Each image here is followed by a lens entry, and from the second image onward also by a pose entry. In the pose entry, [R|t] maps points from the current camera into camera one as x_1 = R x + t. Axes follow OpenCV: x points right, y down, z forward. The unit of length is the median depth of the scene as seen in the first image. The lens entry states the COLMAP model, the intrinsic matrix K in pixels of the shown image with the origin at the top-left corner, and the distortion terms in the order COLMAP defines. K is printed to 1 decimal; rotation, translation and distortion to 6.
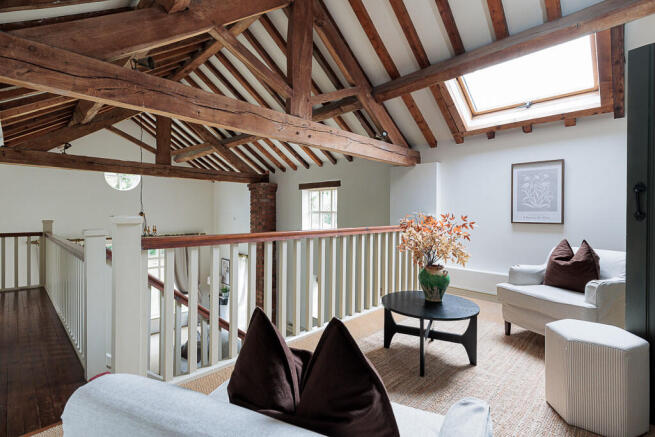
lens RADIAL K [[317.3, 0, 325.2], [0, 317.3, 216.6], [0, 0, 1]] dist [0.021167, -0.000279]
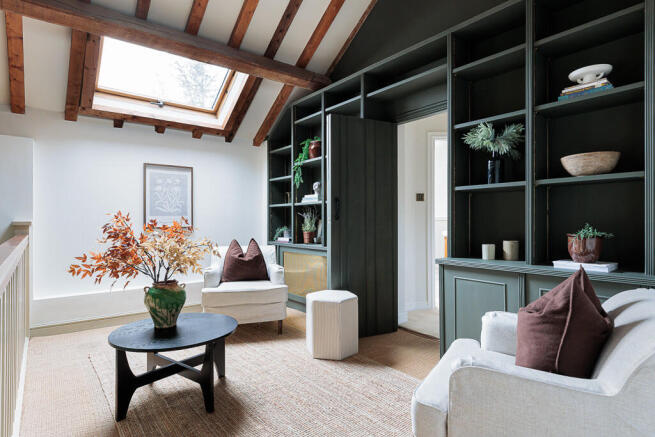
lens RADIAL K [[364.3, 0, 327.6], [0, 364.3, 224.2], [0, 0, 1]] dist [0.009956, -0.003499]
pose [[0.137753, -0.008114, 0.990433, -0.380260], [0.012277, 0.999904, 0.006484, 0.007687], [-0.990390, 0.011266, 0.137840, 0.367434]]
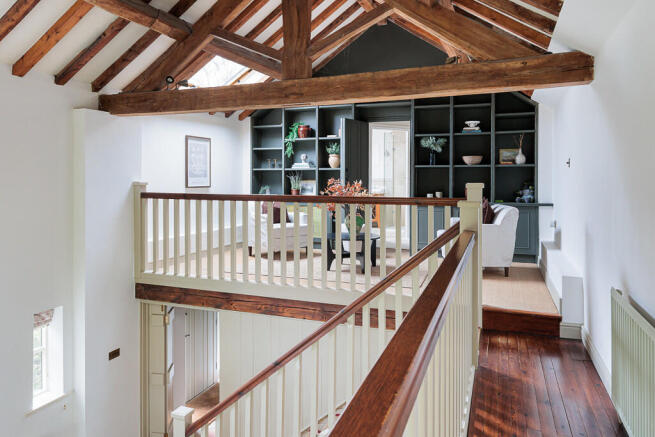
lens RADIAL K [[468.4, 0, 331.1], [0, 468.4, 223.0], [0, 0, 1]] dist [0.000255, 0.001708]
pose [[-0.421398, -0.085245, 0.902860, -1.190077], [0.008078, 0.995180, 0.097732, -0.013624], [-0.906840, 0.048477, -0.418678, 1.302689]]
